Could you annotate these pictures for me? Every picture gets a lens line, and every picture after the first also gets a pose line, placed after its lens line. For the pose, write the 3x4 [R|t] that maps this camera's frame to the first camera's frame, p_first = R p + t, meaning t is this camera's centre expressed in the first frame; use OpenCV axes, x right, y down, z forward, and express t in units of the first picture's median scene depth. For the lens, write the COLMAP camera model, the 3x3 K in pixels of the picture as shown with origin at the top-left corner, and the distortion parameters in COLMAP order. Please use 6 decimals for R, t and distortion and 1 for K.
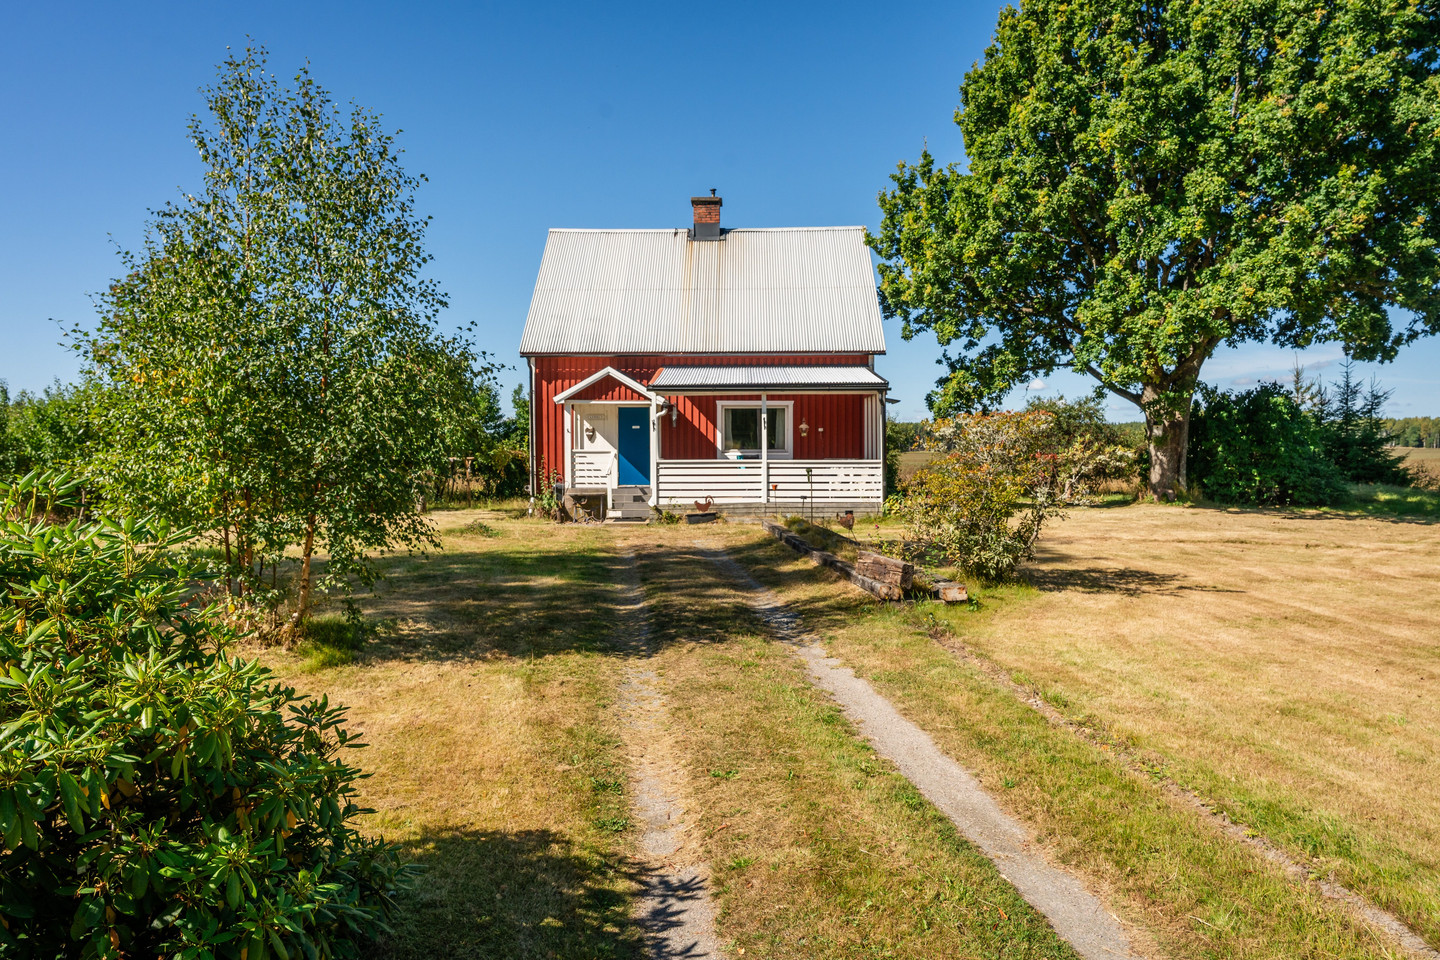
lens RADIAL K [[1006.8, 0, 720.1], [0, 1006.8, 477.3], [0, 0, 1]] dist [-0.011342, -0.003238]
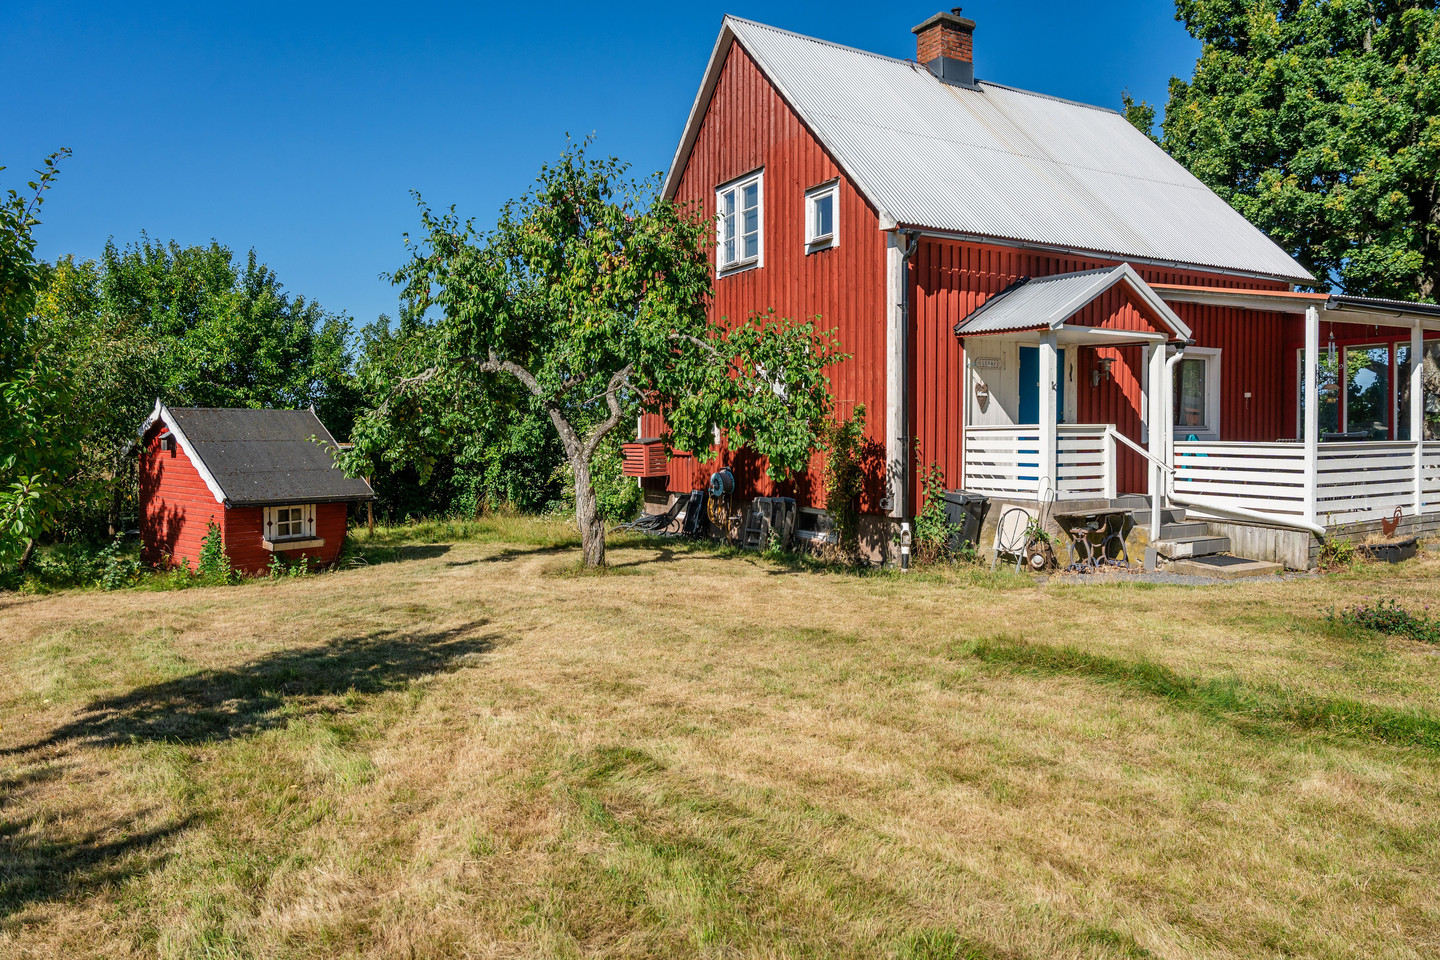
lens RADIAL K [[1006.8, 0, 719.9], [0, 1006.8, 474.4], [0, 0, 1]] dist [-0.011342, -0.003238]
pose [[0.866344, -0.022042, 0.498961, -0.513639], [0.014231, 0.999709, 0.019454, -0.013754], [-0.499245, -0.009753, 0.866406, 0.611093]]
